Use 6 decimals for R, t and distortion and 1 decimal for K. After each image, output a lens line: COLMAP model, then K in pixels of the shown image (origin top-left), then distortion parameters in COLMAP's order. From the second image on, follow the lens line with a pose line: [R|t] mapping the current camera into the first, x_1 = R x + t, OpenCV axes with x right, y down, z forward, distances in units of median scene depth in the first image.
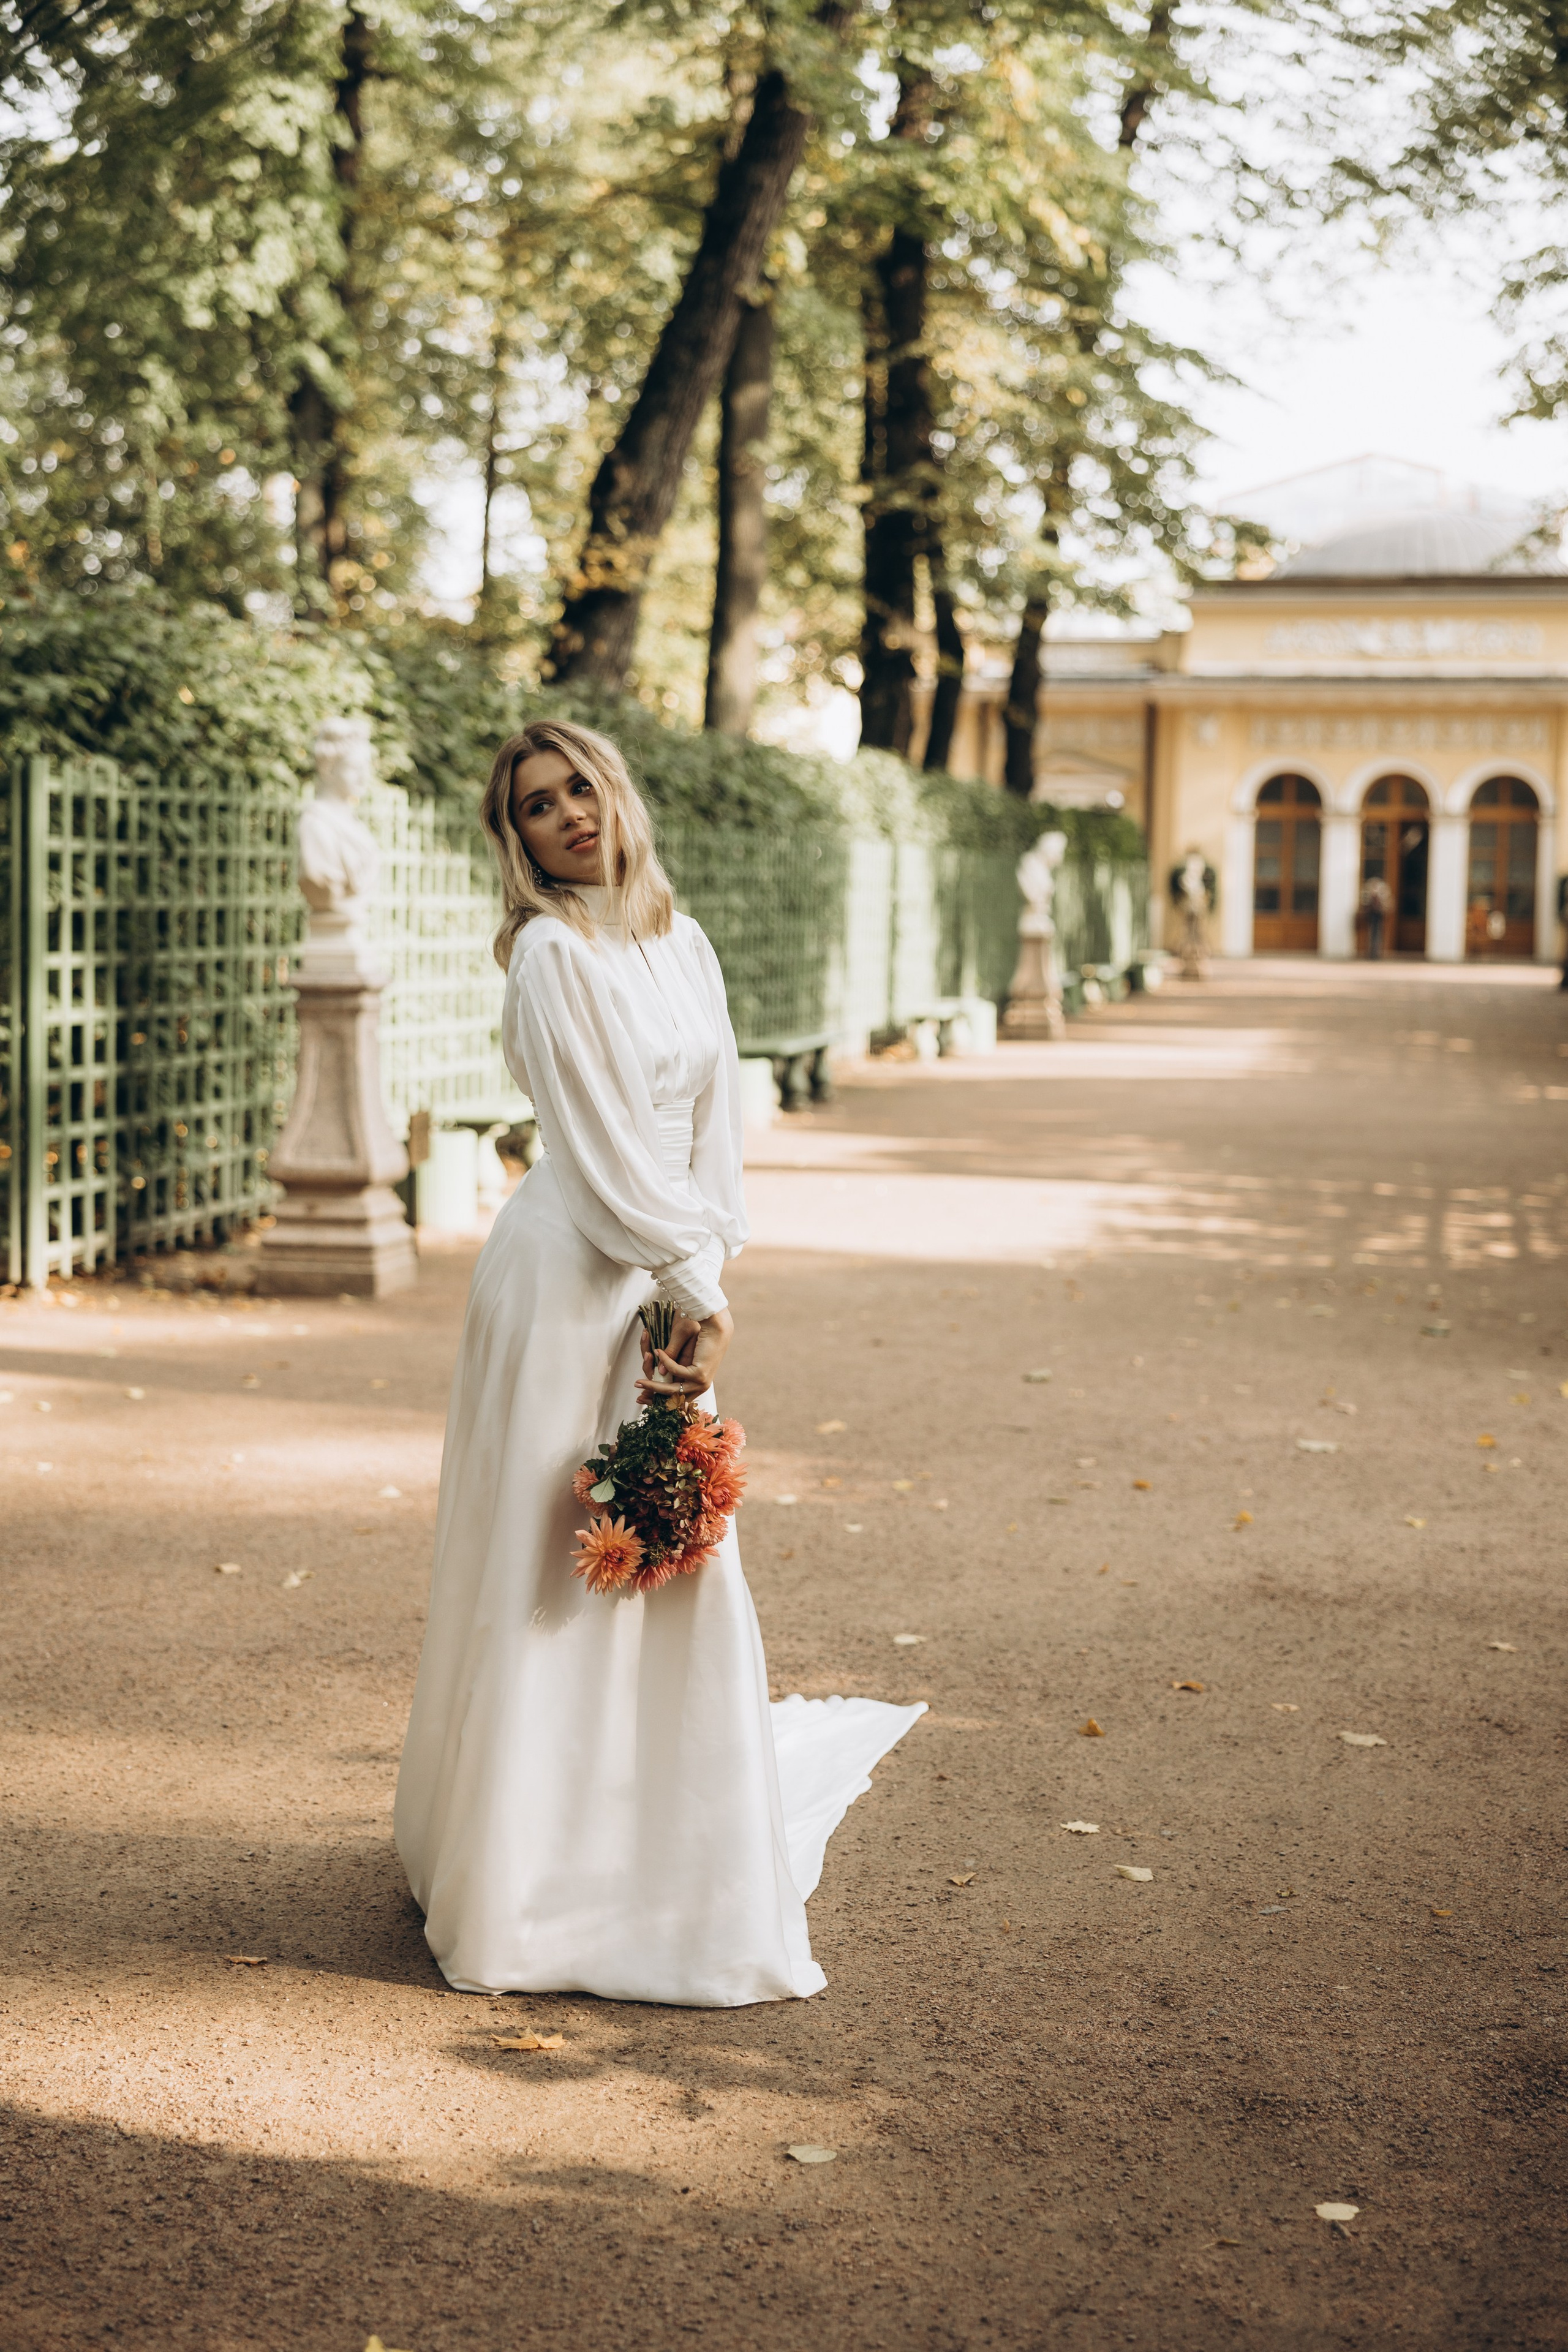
lens RADIAL K [[4014.3, 0, 784.0], [0, 4014.3, 1176.0], [0, 0, 1]] dist [0.061695, 0.061931]
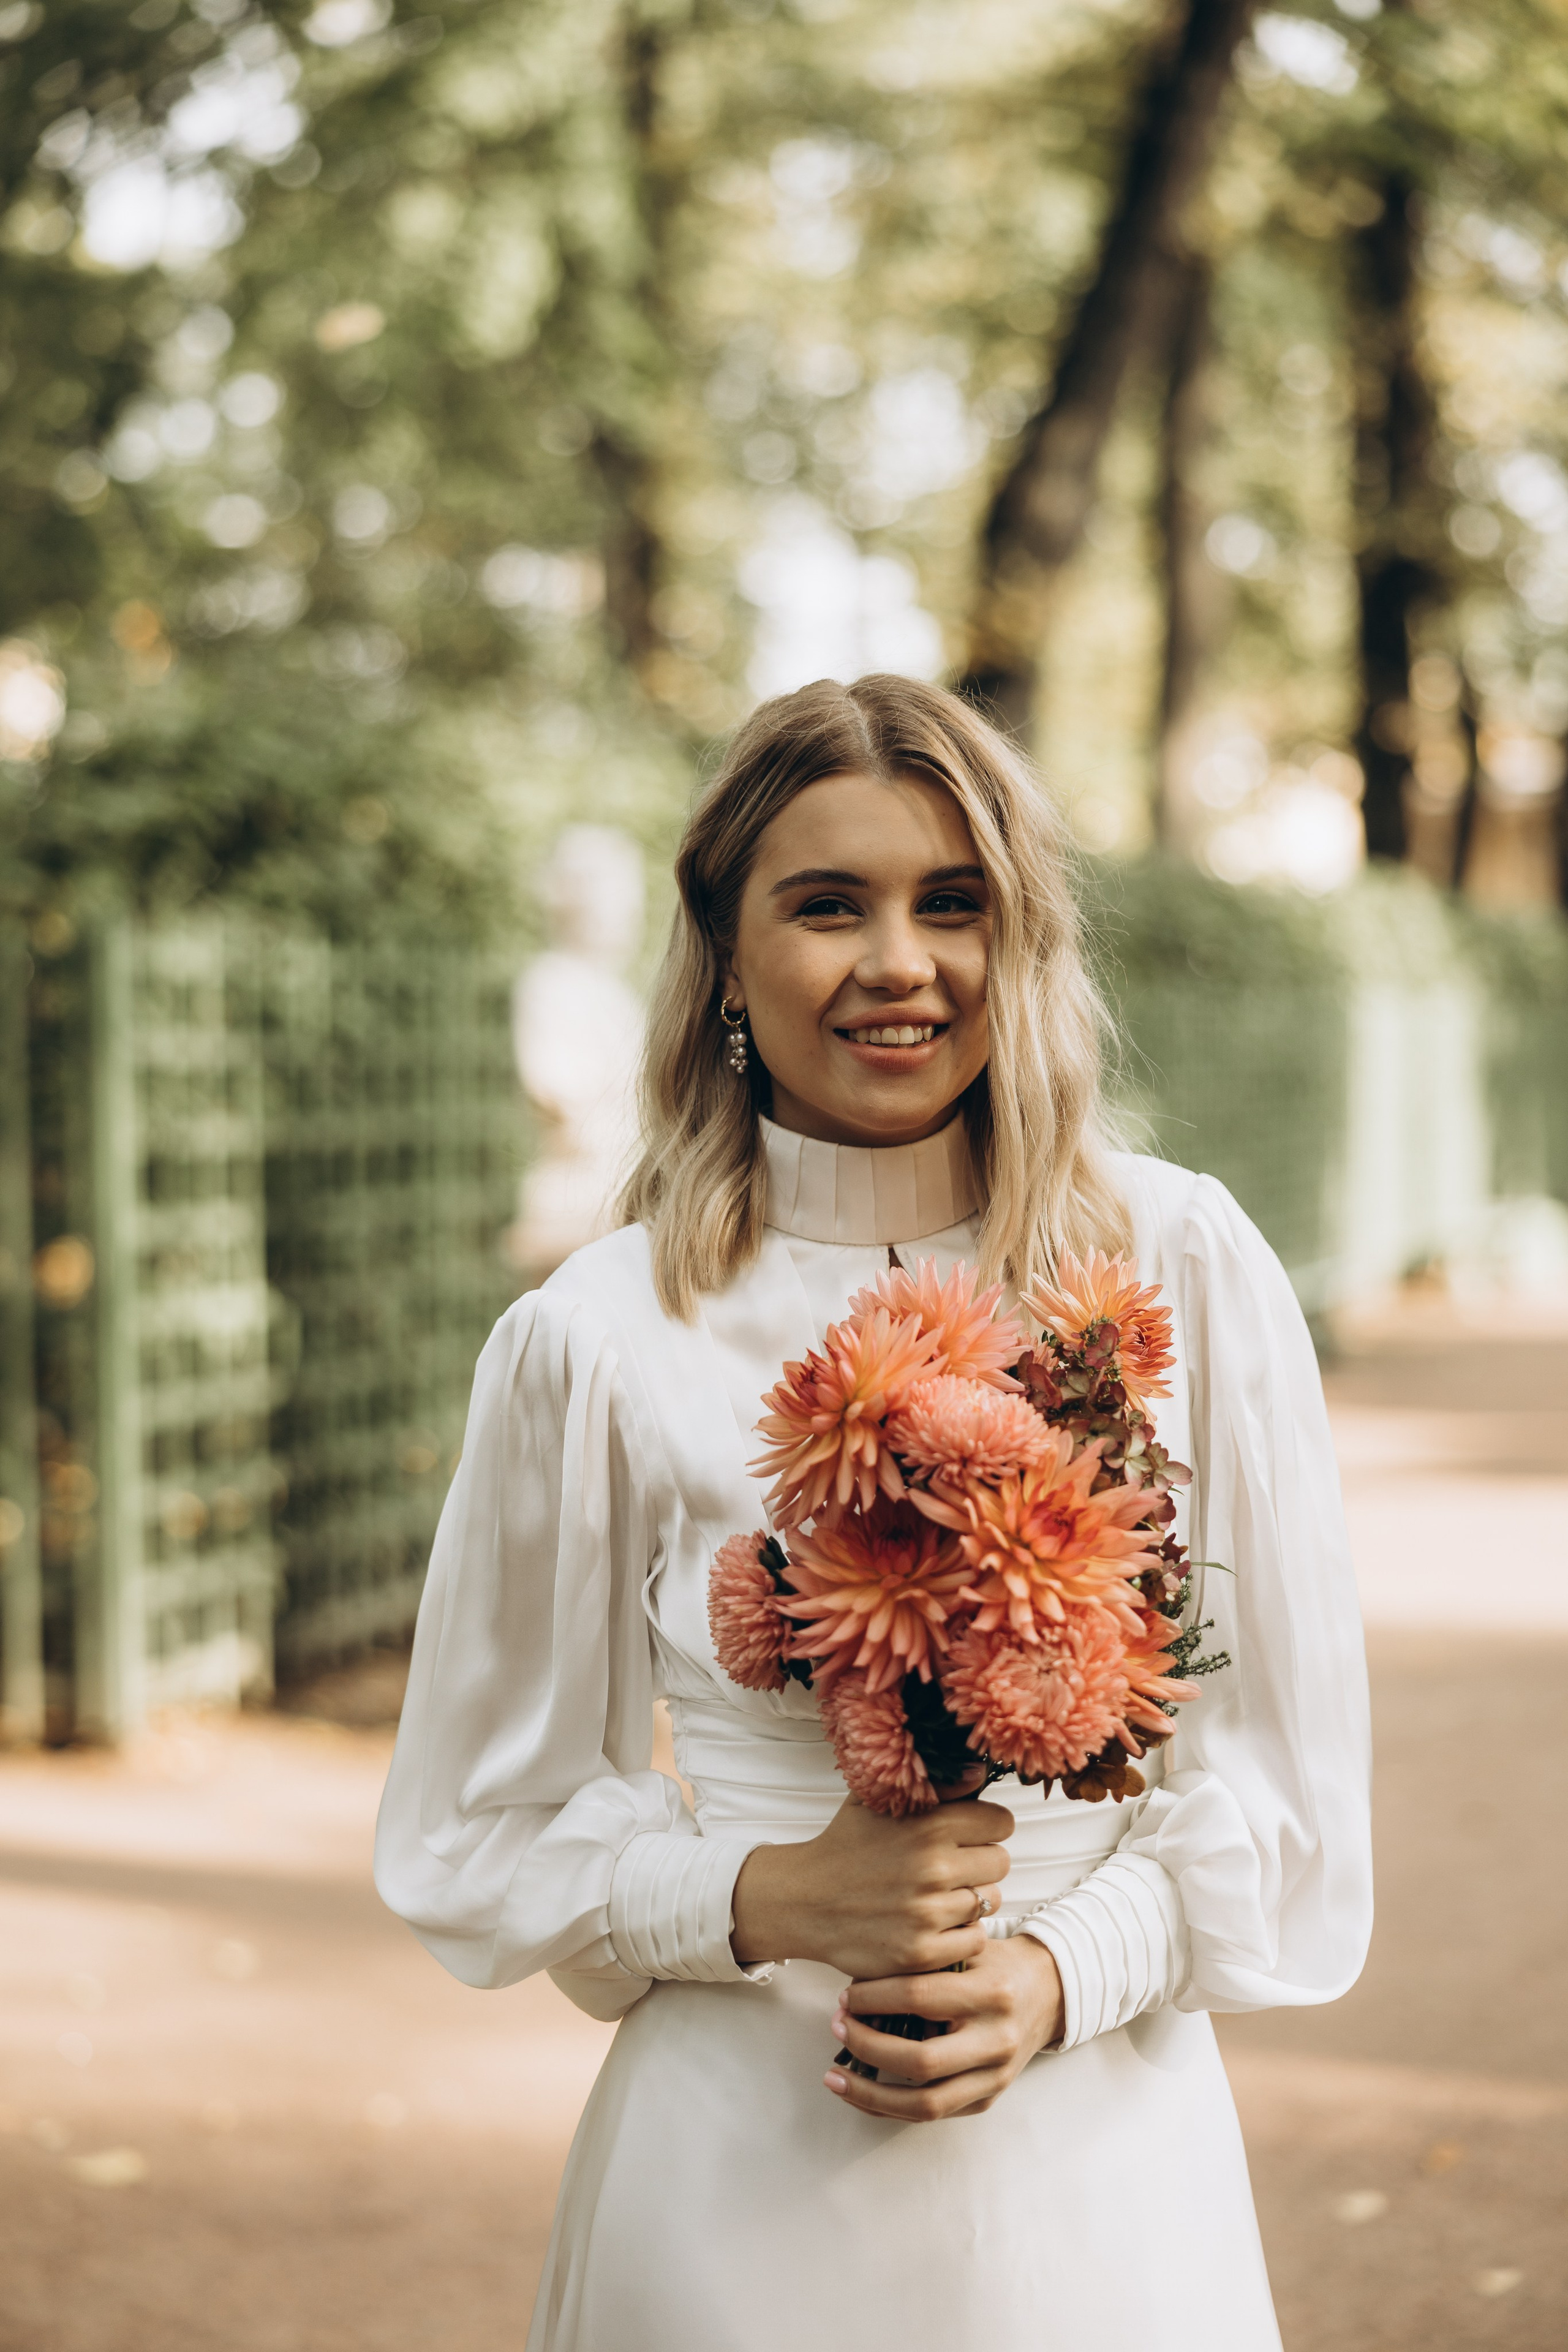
lens RADIAL K [[4480.0, 0, 787.2], [0, 4480.0, 1090.2], [0, 0, 1]] dist [0.104821, -0.179251]
pose [[0.994238, -0.039865, -0.099509, -0.005014], [0.033095, 0.997083, -0.068776, -0.014808], [0.101961, 0.065086, 0.992657, 0.186412]]
